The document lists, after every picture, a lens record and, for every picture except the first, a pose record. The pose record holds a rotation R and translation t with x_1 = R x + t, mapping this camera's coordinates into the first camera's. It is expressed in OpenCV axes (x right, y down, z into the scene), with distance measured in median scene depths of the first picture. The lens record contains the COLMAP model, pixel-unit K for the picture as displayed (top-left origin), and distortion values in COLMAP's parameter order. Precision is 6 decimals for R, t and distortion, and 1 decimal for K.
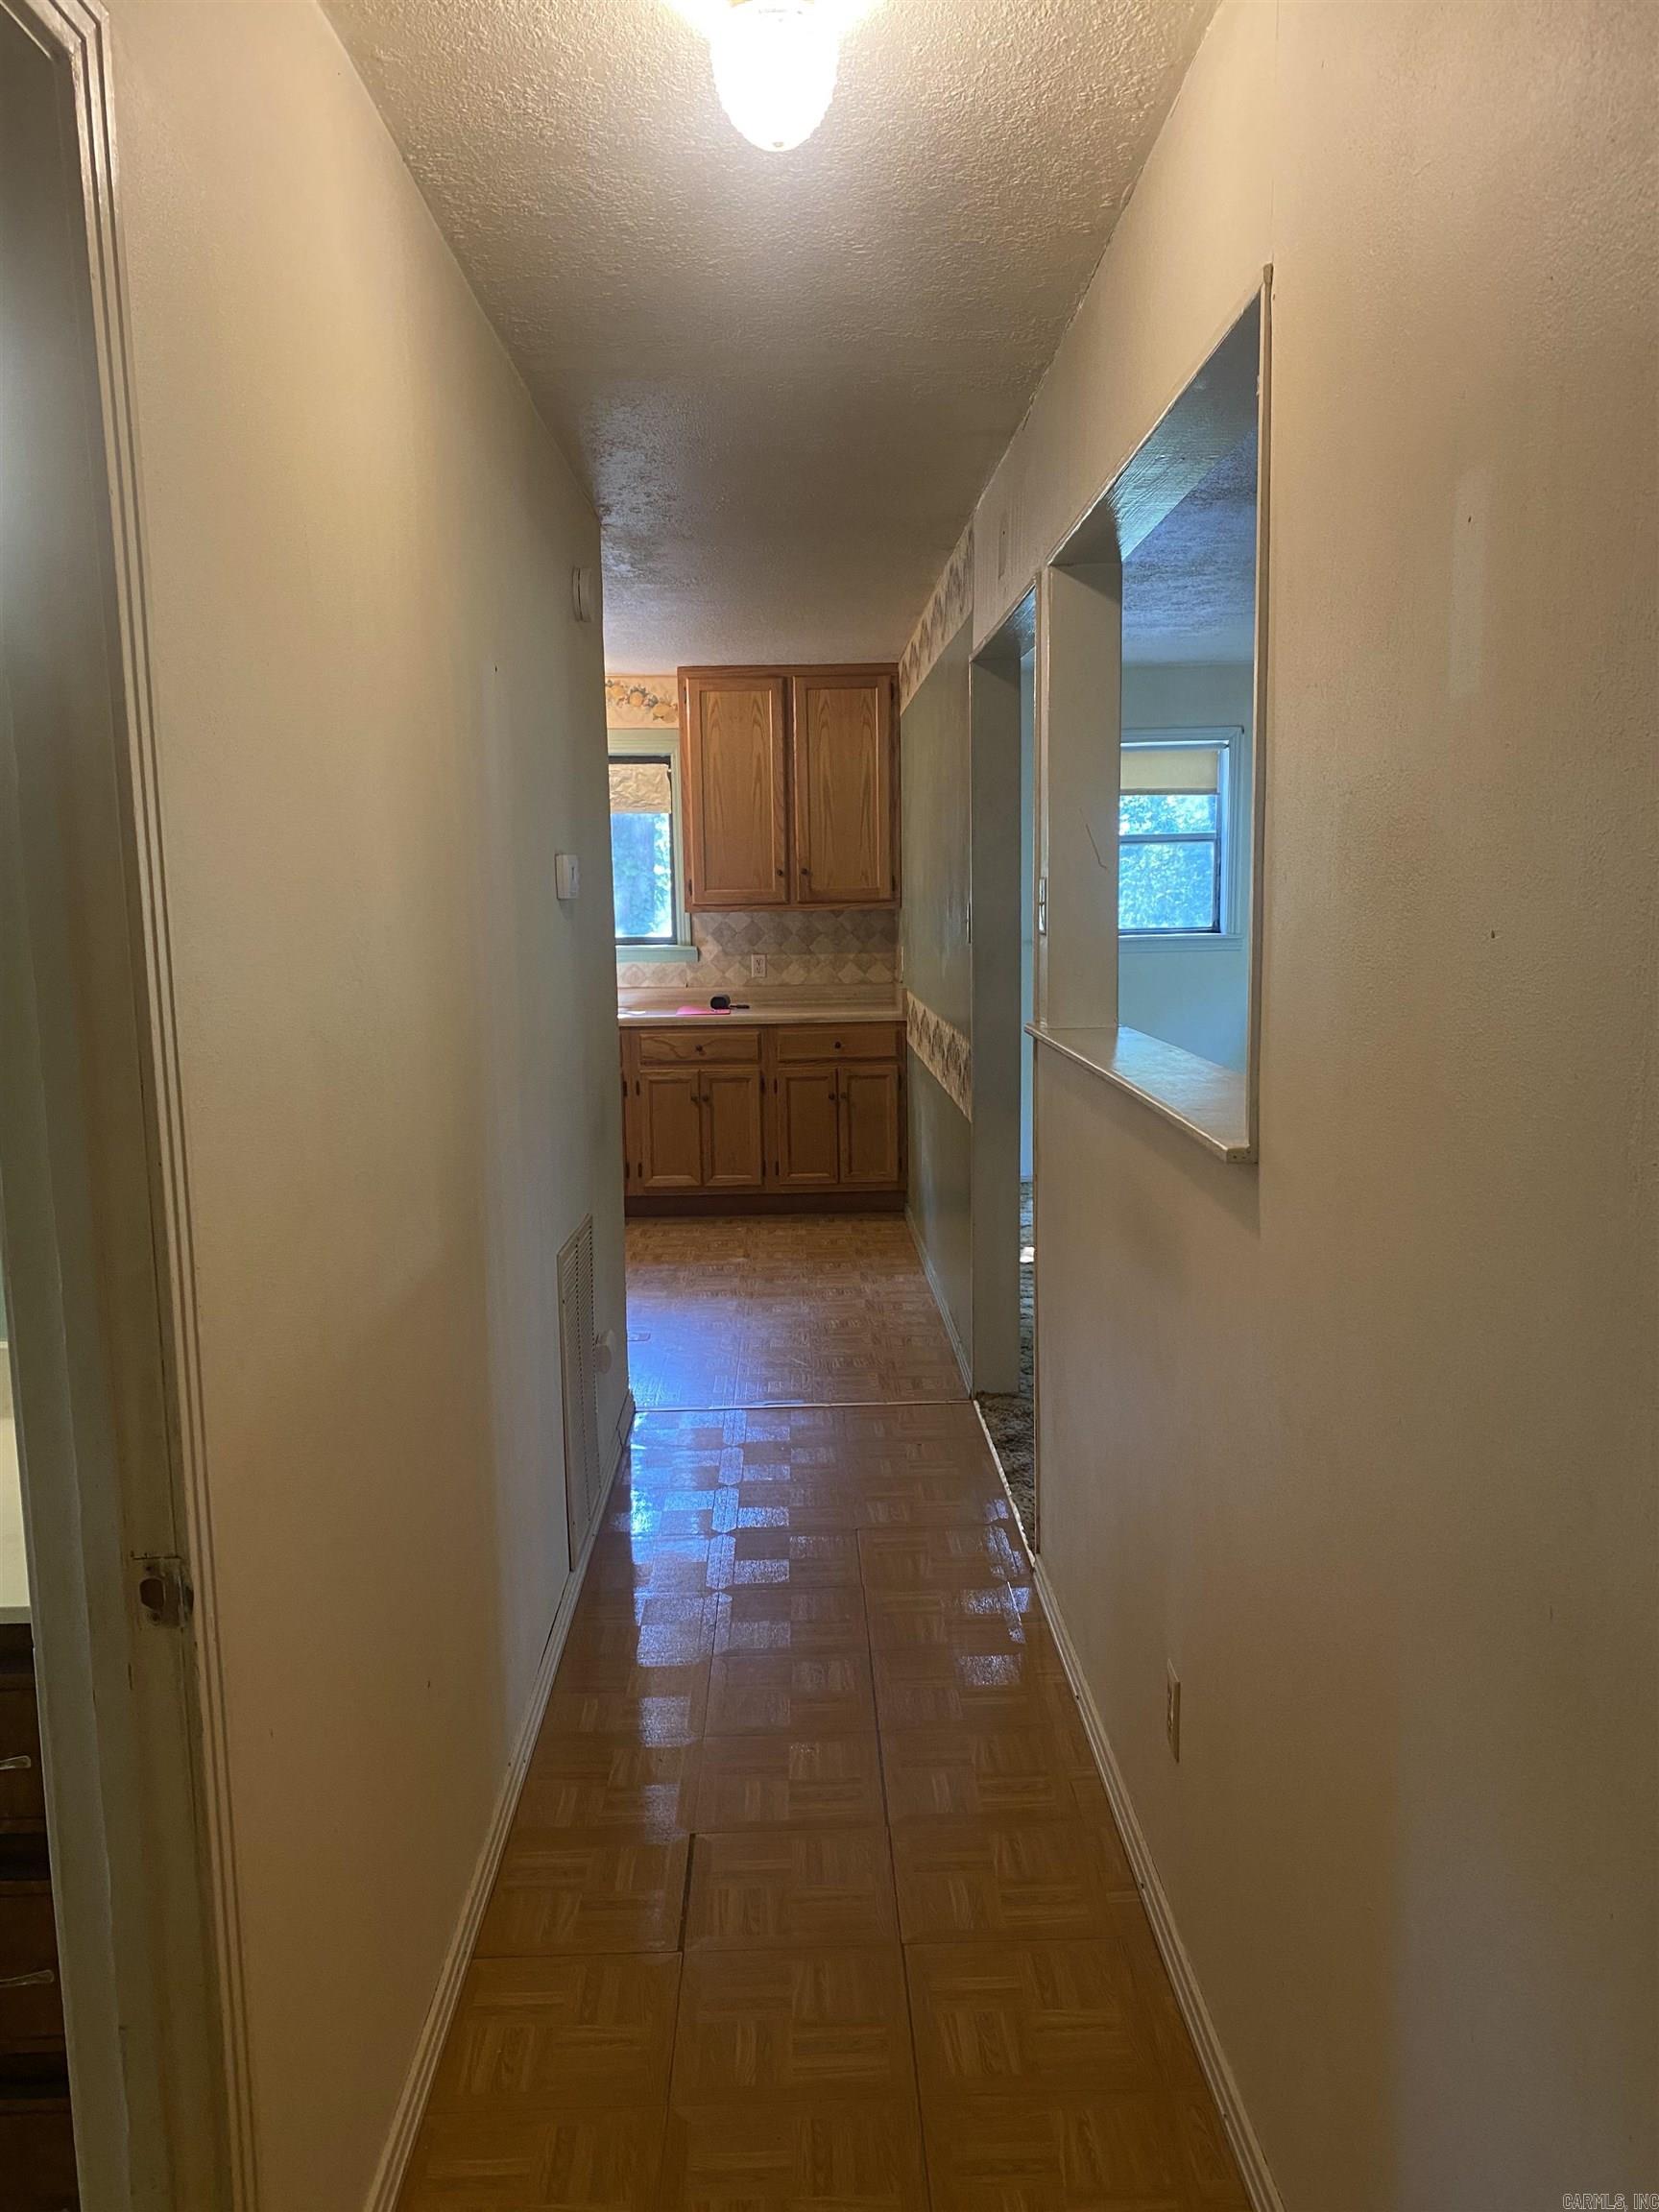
lens RADIAL K [[1669.0, 0, 833.1], [0, 1669.0, 1110.0], [0, 0, 1]] dist [0.023960, -0.010427]
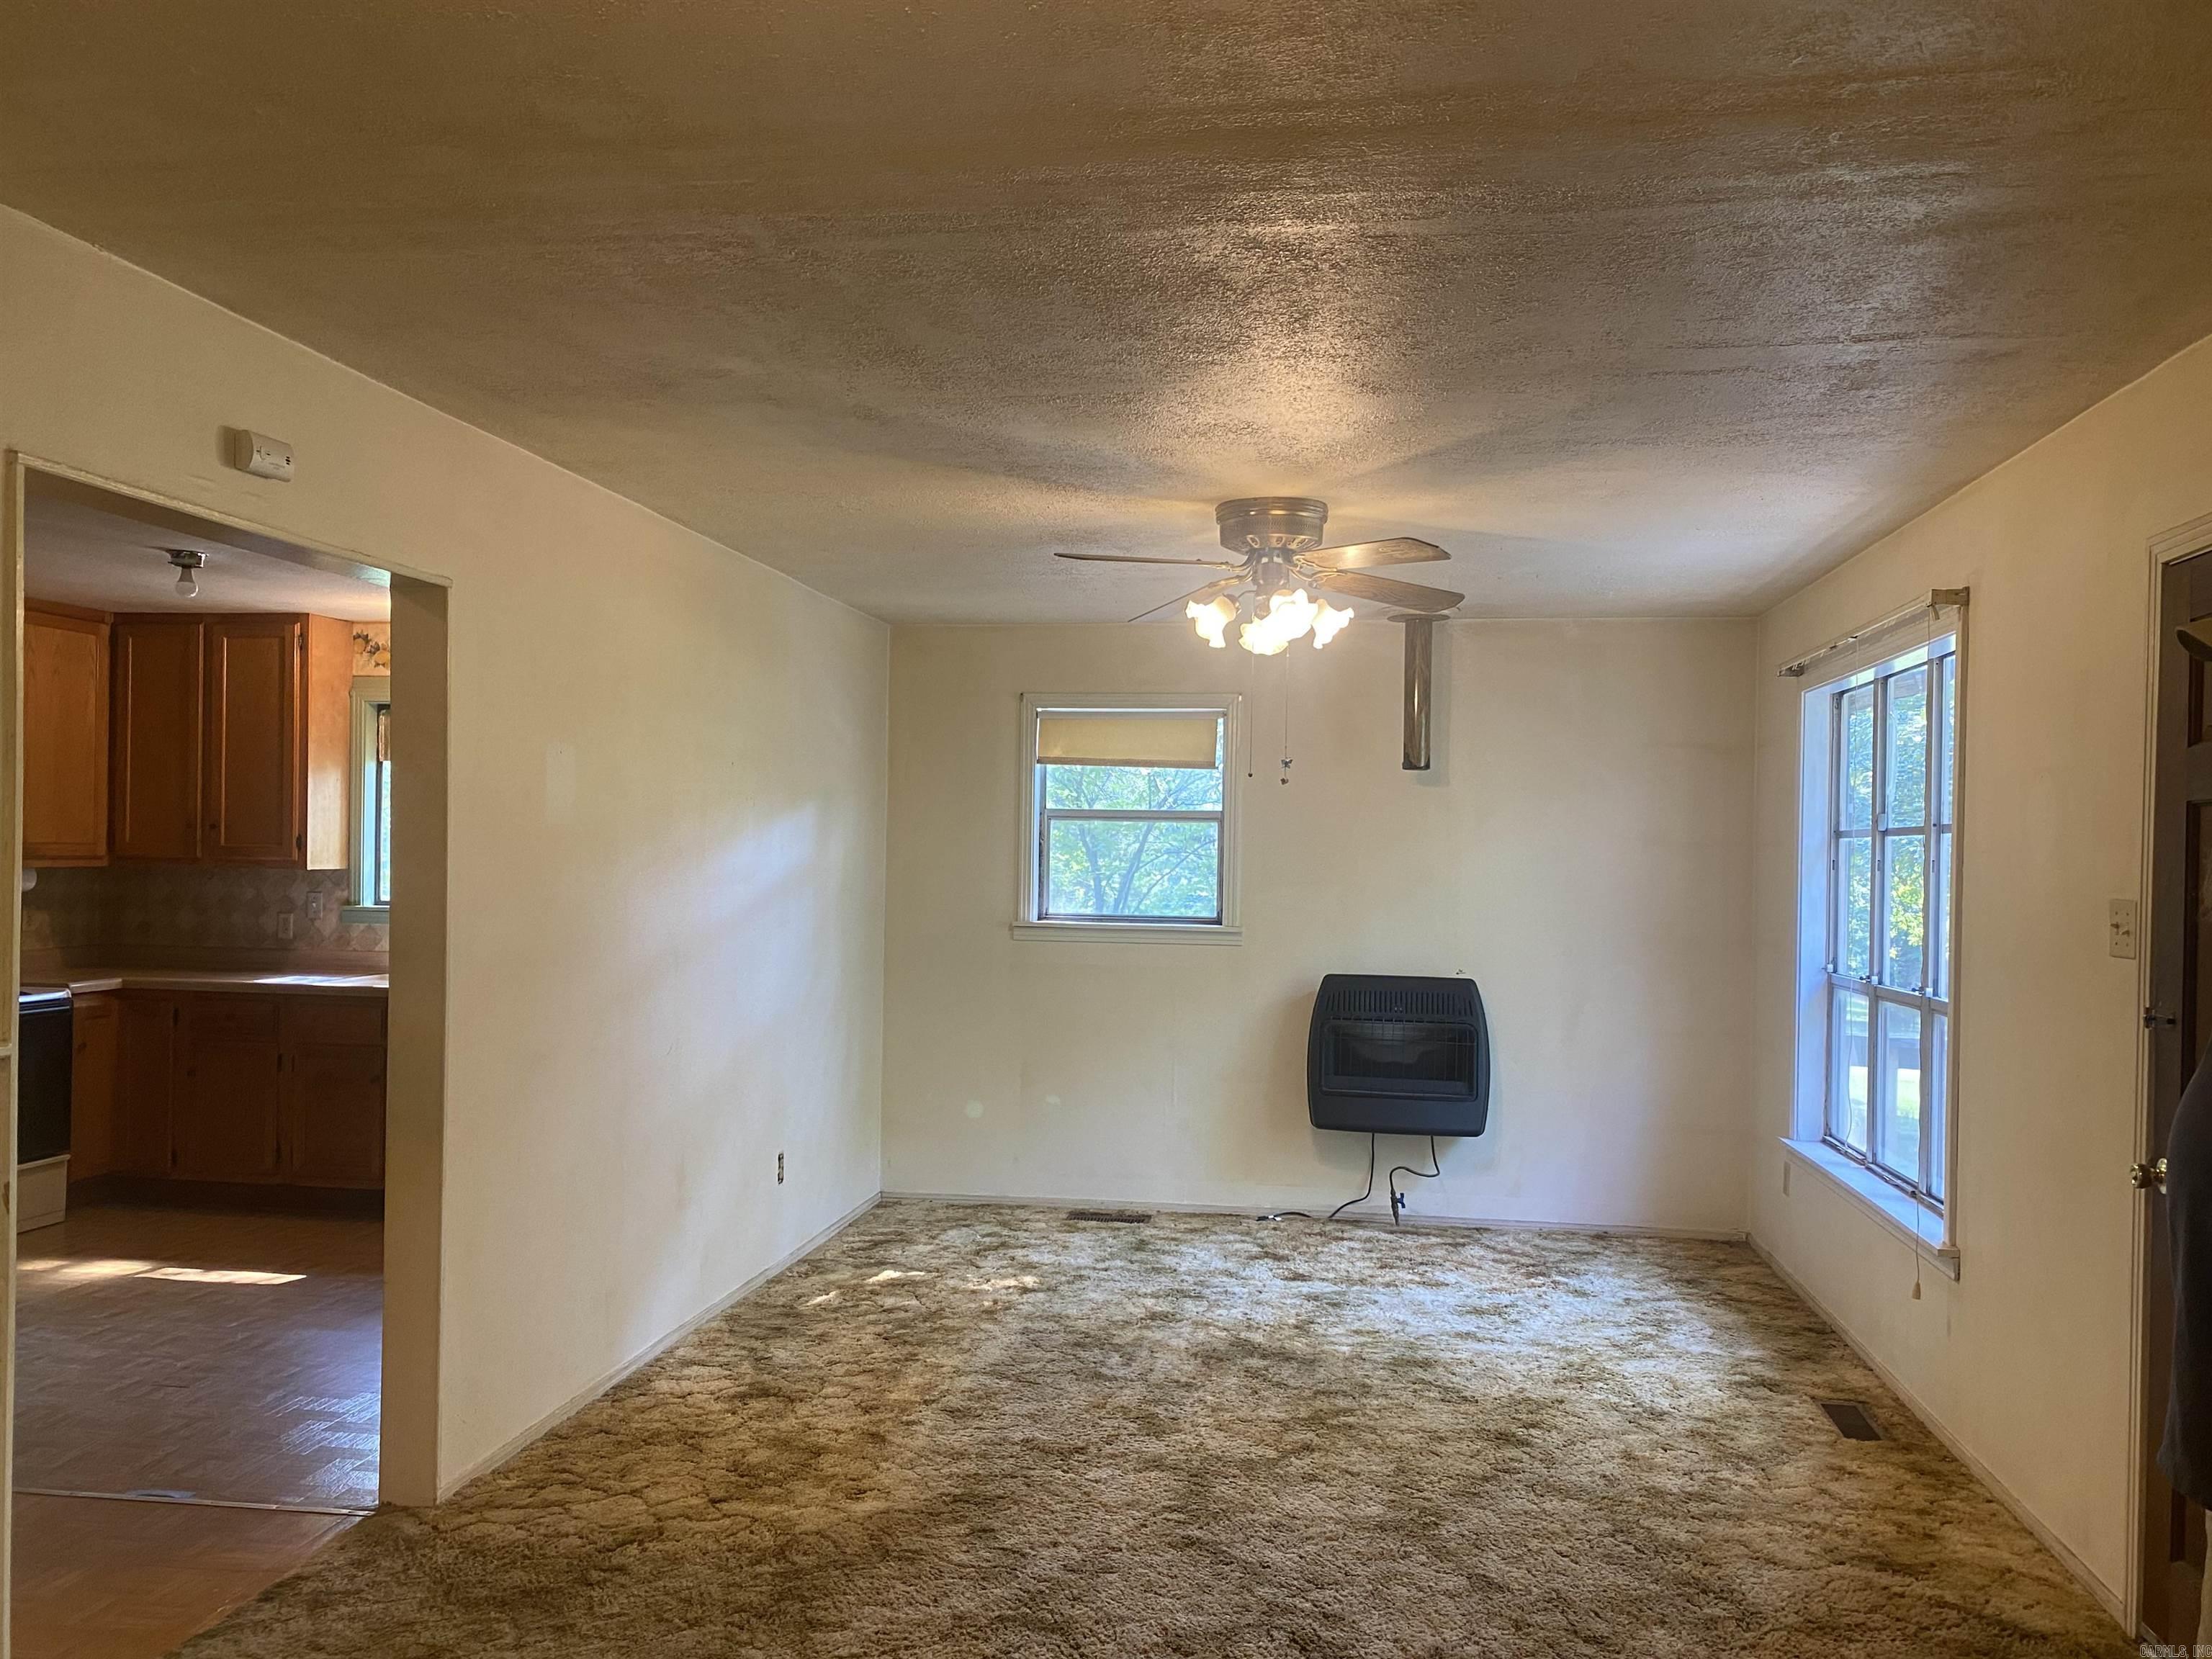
lens RADIAL K [[1669.0, 0, 1106.4], [0, 1669.0, 847.6], [0, 0, 1]] dist [0.023960, -0.010427]
pose [[0.983112, 0.036139, -0.179403, 0.355211], [-0.060499, 0.989372, -0.132226, -0.027881], [0.172718, 0.140847, 0.974849, 0.137255]]
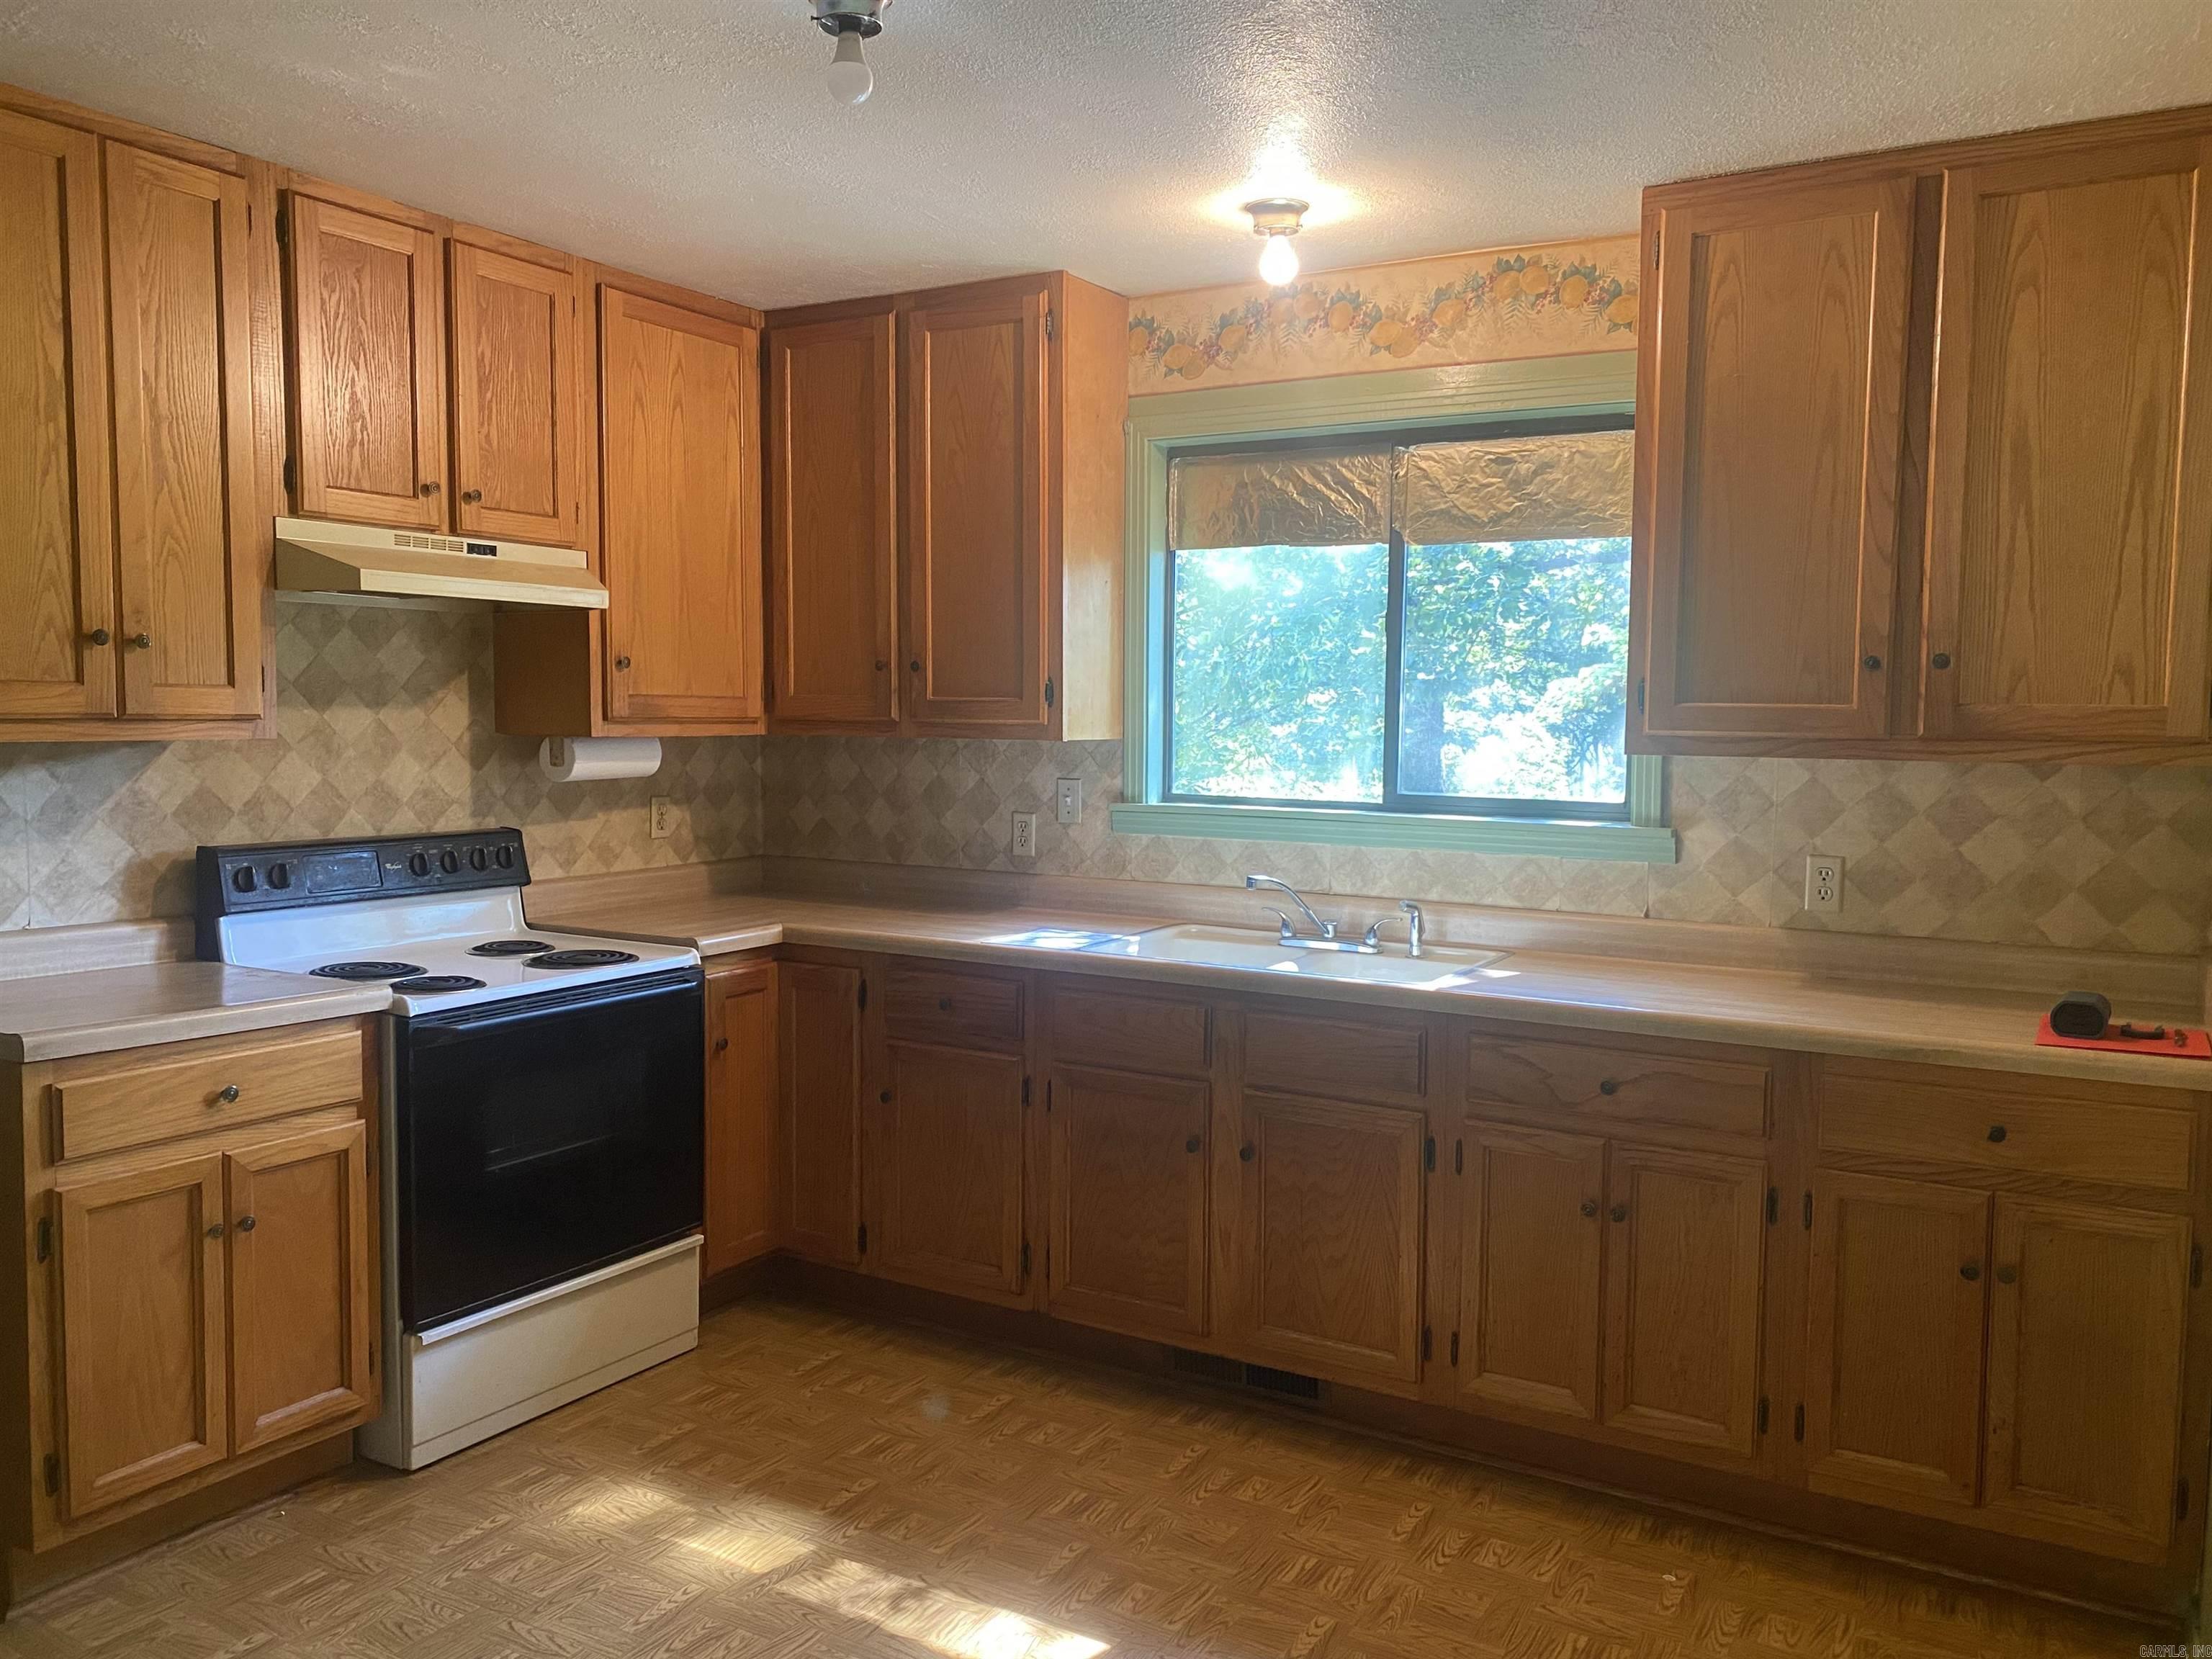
lens RADIAL K [[1669.0, 0, 1109.5], [0, 1669.0, 810.8], [0, 0, 1]] dist [0.023960, -0.010427]
pose [[0.847674, 0.058506, -0.527281, 0.026368], [-0.097471, 0.994157, -0.046388, -0.069239], [0.521486, 0.090716, 0.848424, 0.556219]]
